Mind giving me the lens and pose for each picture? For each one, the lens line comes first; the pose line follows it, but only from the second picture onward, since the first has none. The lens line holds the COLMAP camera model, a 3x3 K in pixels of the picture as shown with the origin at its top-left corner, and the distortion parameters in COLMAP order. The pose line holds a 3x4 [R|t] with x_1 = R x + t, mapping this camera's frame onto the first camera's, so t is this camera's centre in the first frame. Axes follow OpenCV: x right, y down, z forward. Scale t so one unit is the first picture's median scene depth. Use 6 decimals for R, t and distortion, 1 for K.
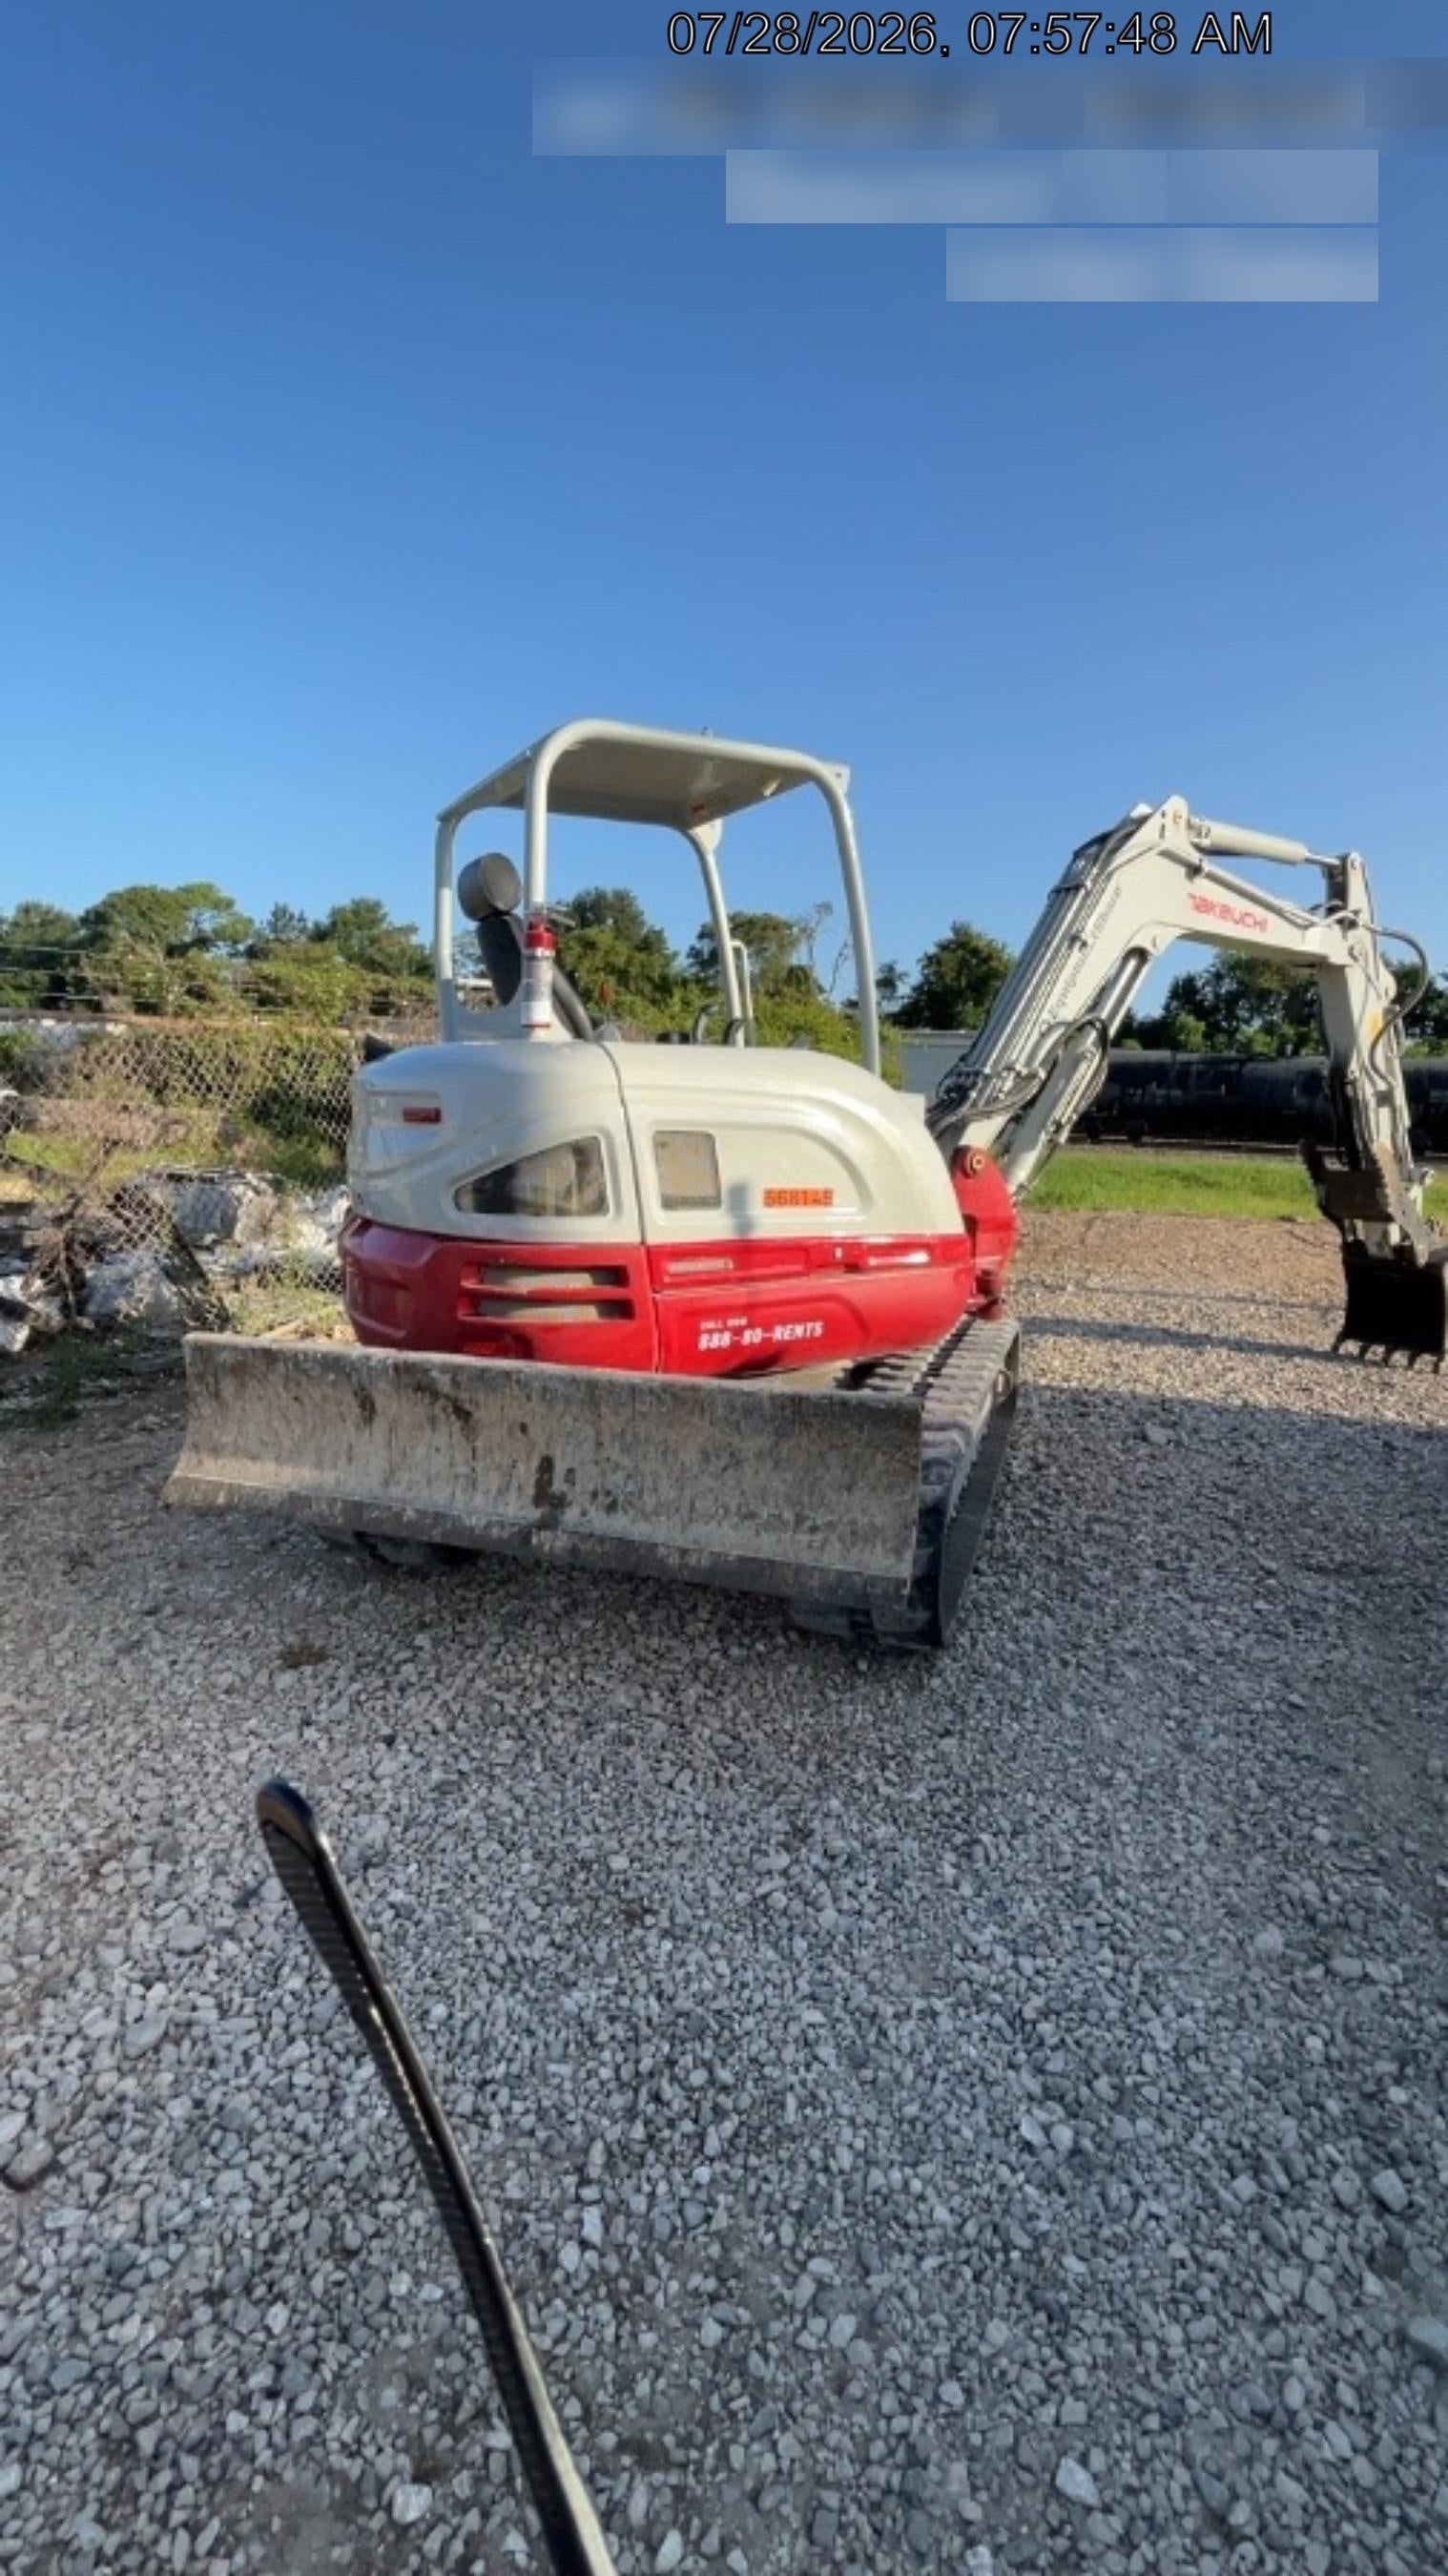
lens RADIAL K [[1135.7, 0, 724.0], [0, 1135.7, 1288.0], [0, 0, 1]] dist [-0.000004, -0.000054]
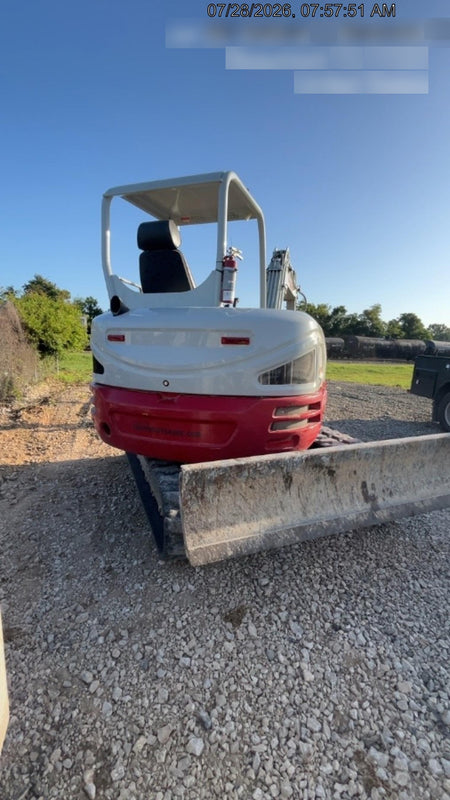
lens RADIAL K [[352.7, 0, 225.0], [0, 352.7, 400.0], [0, 0, 1]] dist [-0.000004, -0.000054]
pose [[0.746980, -0.101997, 0.656976, -0.766768], [0.096202, 0.994344, 0.044993, -0.078474], [-0.657849, 0.029593, 0.752568, 0.557314]]
